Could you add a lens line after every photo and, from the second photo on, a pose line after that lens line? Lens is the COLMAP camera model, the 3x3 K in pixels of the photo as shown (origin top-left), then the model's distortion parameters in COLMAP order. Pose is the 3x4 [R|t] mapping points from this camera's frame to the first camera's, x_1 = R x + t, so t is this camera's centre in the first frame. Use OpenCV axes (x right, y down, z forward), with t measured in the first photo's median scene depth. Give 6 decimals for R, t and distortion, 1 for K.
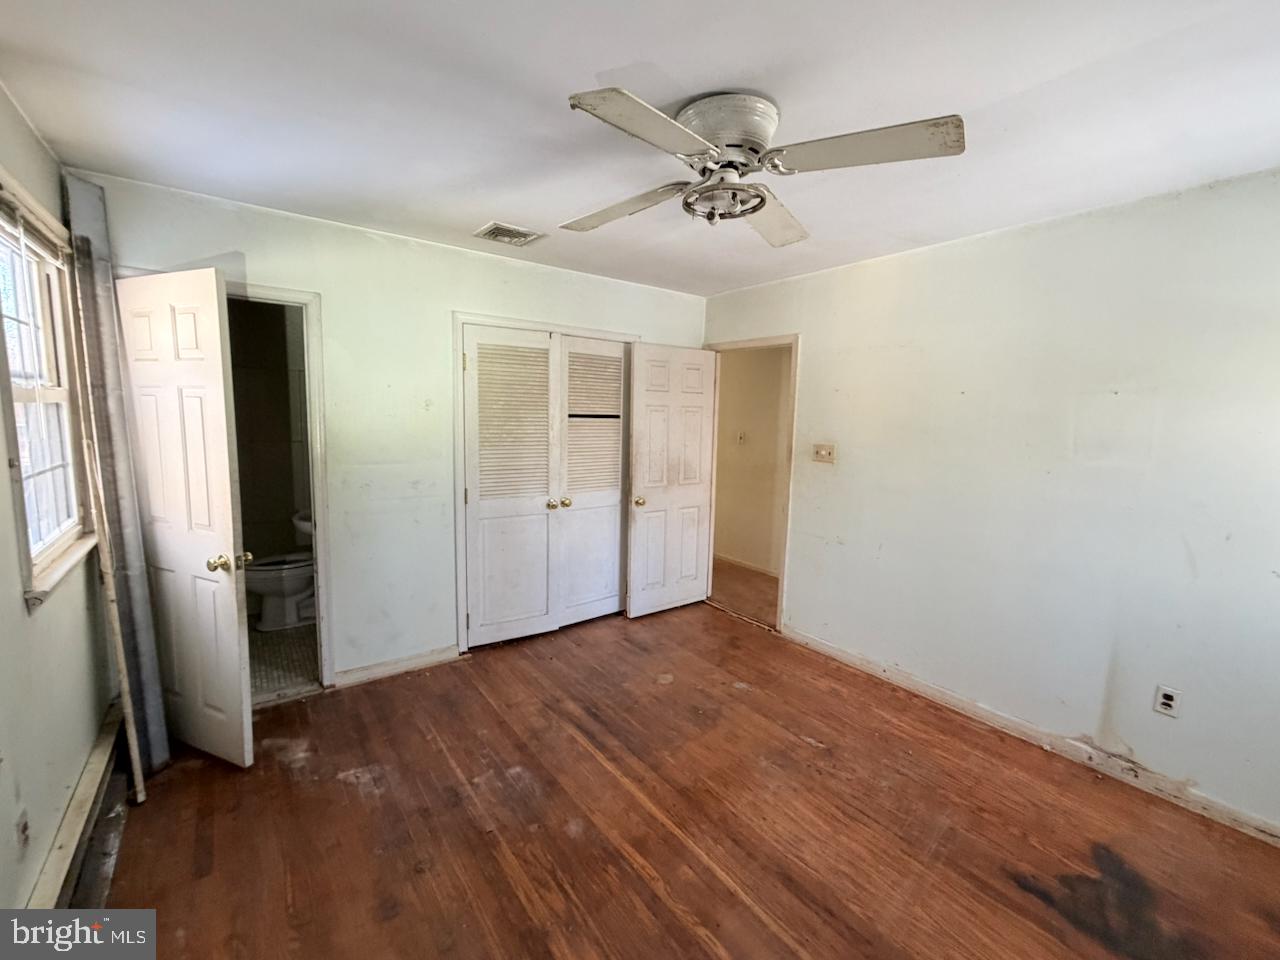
lens RADIAL K [[530.2, 0, 643.1], [0, 530.2, 480.4], [0, 0, 1]] dist [-0.000147, -0.000331]
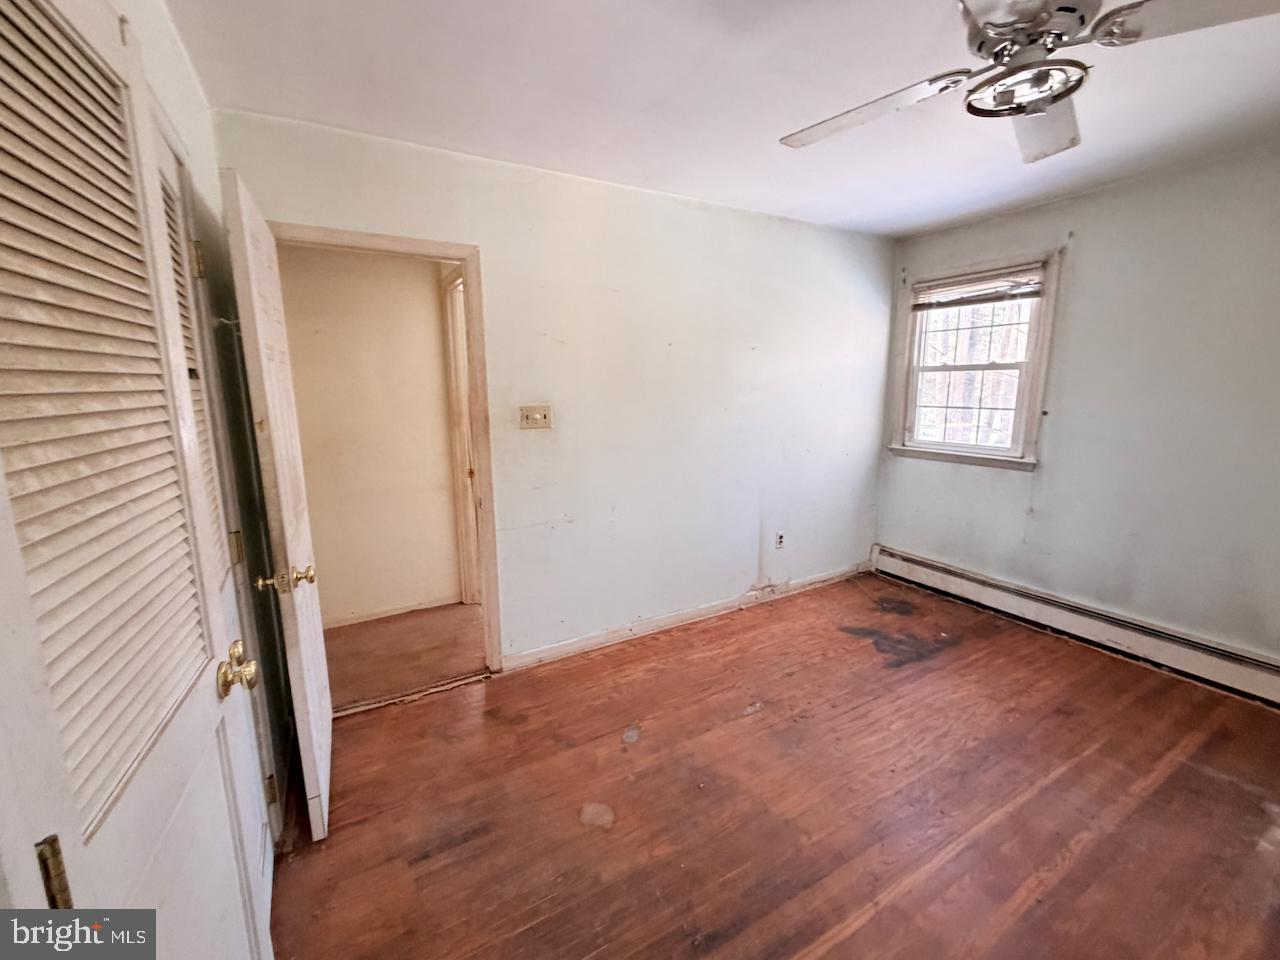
lens RADIAL K [[530.2, 0, 641.9], [0, 530.2, 477.2], [0, 0, 1]] dist [-0.000147, -0.000331]
pose [[0.132092, -0.197005, 0.971463, -0.508147], [0.137100, 0.974263, 0.178930, -0.103335], [-0.981710, 0.109553, 0.155702, 0.917779]]
